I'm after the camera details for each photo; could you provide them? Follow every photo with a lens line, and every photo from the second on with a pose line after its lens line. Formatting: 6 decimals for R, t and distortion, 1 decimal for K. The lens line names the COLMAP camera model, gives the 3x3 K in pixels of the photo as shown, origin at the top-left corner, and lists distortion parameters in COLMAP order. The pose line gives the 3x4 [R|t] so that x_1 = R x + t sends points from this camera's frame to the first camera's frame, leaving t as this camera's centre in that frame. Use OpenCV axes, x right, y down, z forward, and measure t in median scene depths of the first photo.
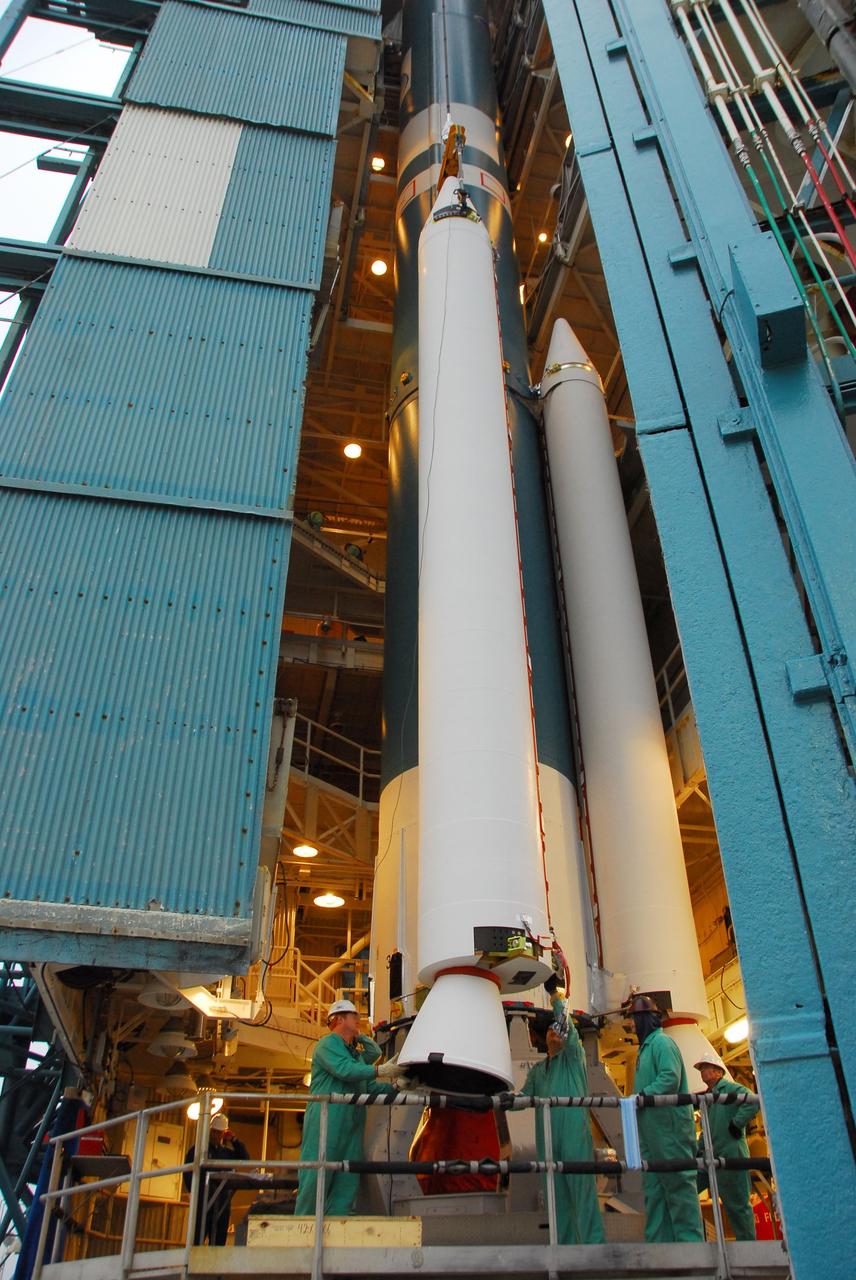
lens RADIAL K [[988.1, 0, 432.1], [0, 988.1, 649.8], [0, 0, 1]] dist [-0.168647, 0.114223]
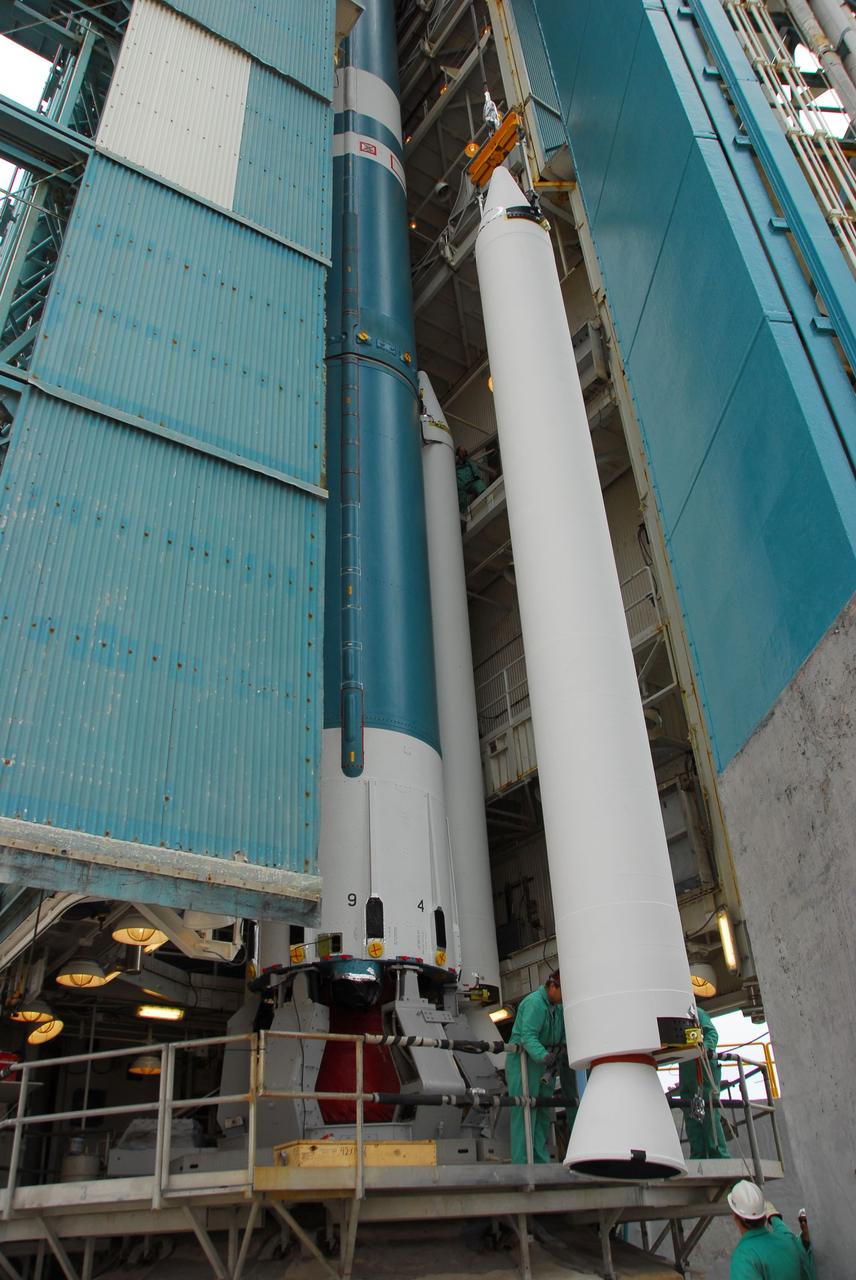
lens RADIAL K [[990.0, 0, 428.0], [0, 990.0, 640.0], [0, 0, 1]] dist [-0.169742, 0.120792]
pose [[0.920911, 0.181860, 0.344747, -0.423594], [-0.198178, 0.980088, 0.012372, -0.020047], [-0.335633, -0.079715, 0.938614, -0.051152]]
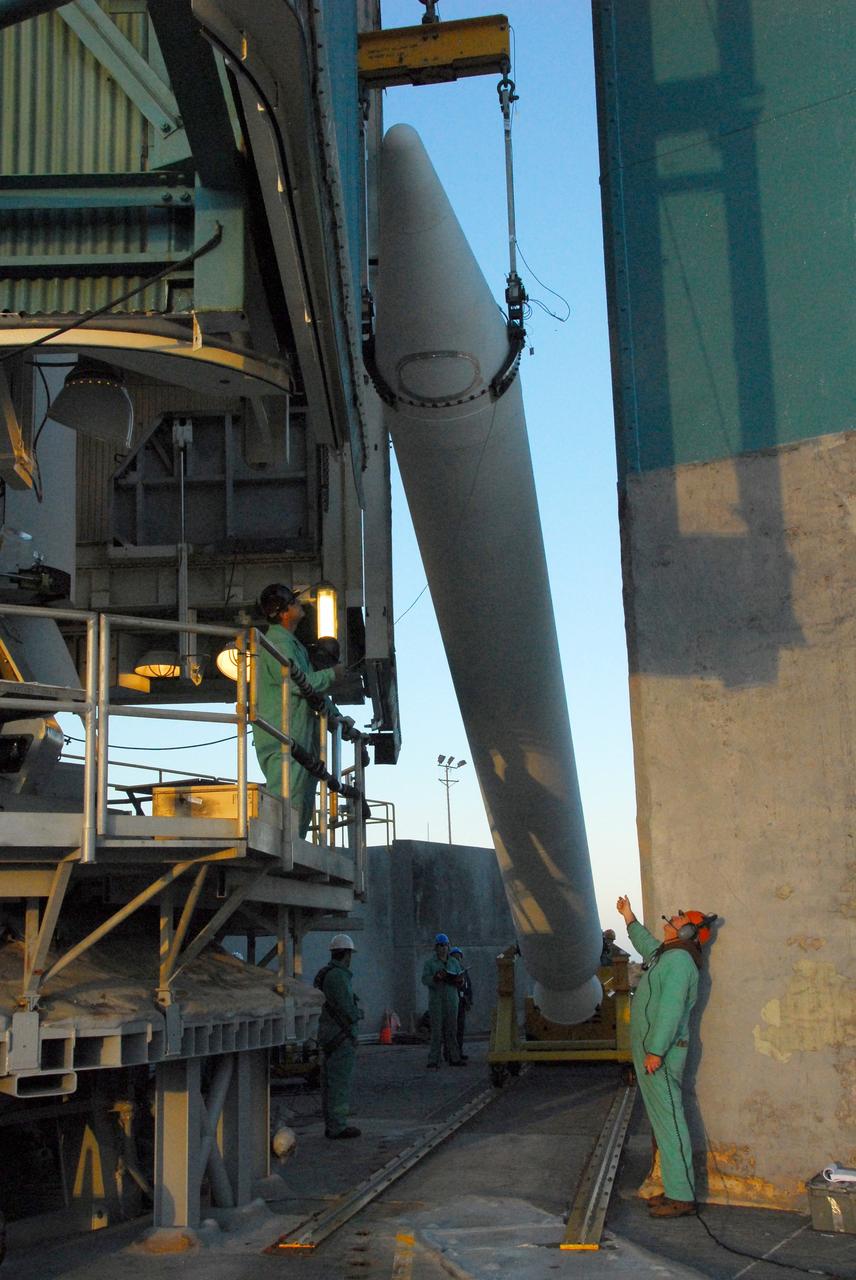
lens RADIAL K [[1479.7, 0, 413.2], [0, 1479.7, 633.3], [0, 0, 1]] dist [0.027497, 0.052263]
pose [[0.208861, 0.220404, 0.952785, -1.062062], [-0.558828, 0.826435, -0.068674, 0.388781], [-0.802551, -0.518099, 0.295778, 0.454060]]
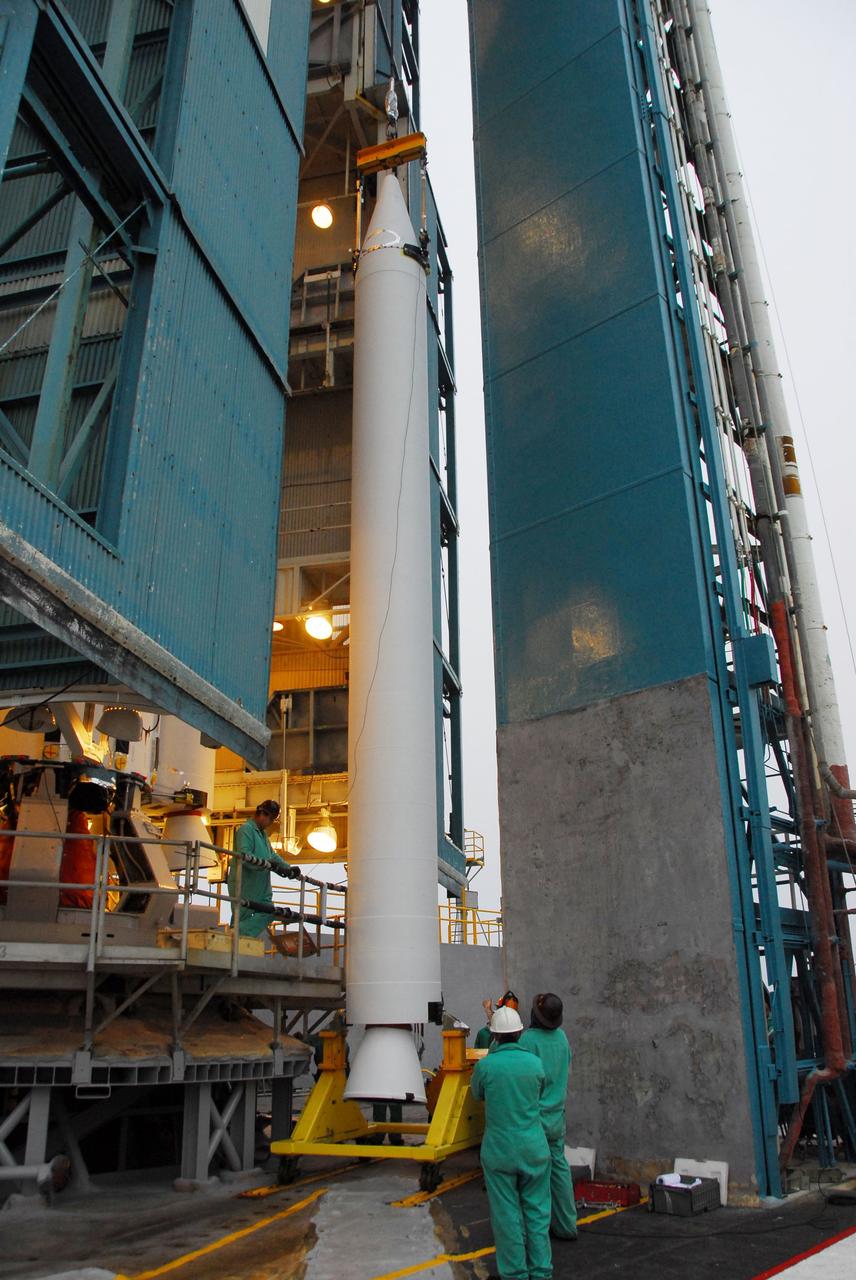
lens RADIAL K [[1003.7, 0, 420.9], [0, 1003.7, 636.7], [0, 0, 1]] dist [-0.159746, 0.109842]
pose [[0.412423, 0.341906, 0.844398, -1.113897], [-0.534843, 0.841214, -0.079387, 0.137979], [-0.737462, -0.418880, 0.529801, 0.129613]]
